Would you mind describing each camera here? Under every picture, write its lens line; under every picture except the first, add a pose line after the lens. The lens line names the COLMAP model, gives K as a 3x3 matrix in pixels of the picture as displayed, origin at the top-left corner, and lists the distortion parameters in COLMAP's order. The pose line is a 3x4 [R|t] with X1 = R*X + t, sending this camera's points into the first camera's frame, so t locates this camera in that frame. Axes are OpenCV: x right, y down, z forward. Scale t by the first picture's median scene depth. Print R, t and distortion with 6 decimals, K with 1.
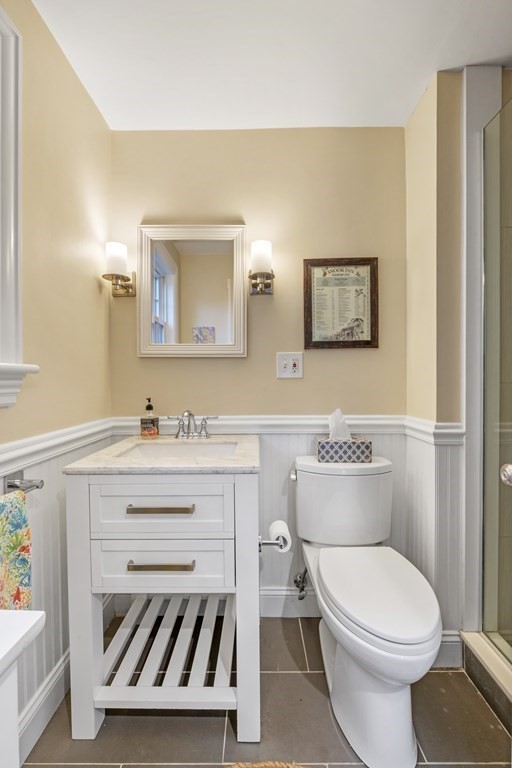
lens RADIAL K [[353.8, 0, 256.0], [0, 353.8, 384.0], [0, 0, 1]] dist [-0.008711, -0.000288]
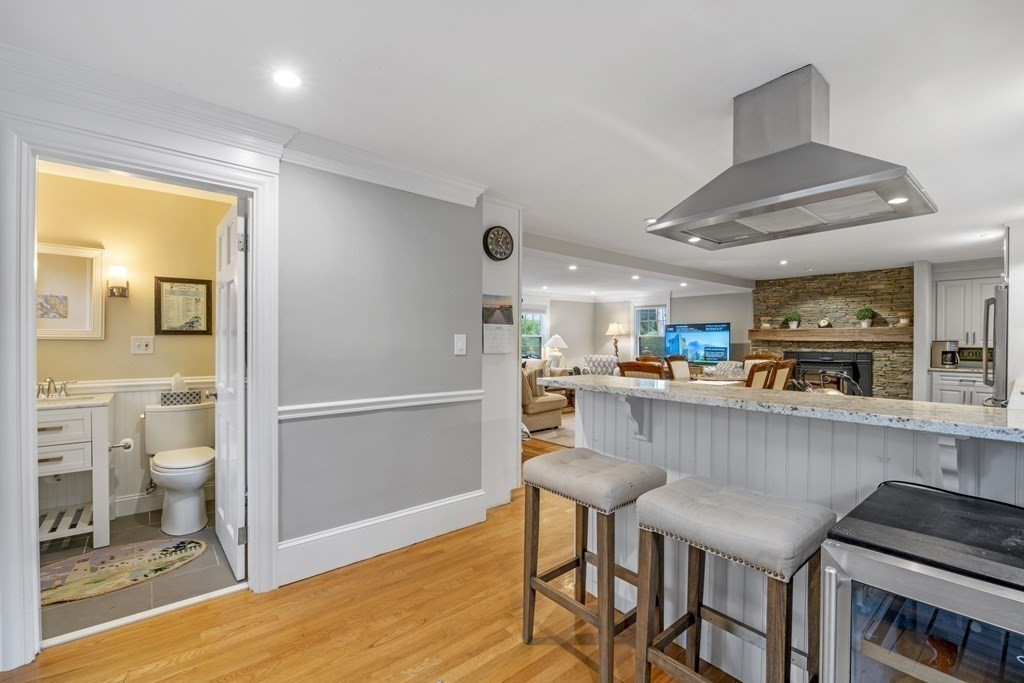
lens RADIAL K [[441.6, 0, 512.0], [0, 441.6, 341.5], [0, 0, 1]] dist [-0.012109, -0.000413]
pose [[0.764208, 0.008052, 0.644919, 0.097478], [-0.002422, 0.999951, -0.009615, -0.056603], [-0.644965, 0.005786, 0.764190, -1.477037]]
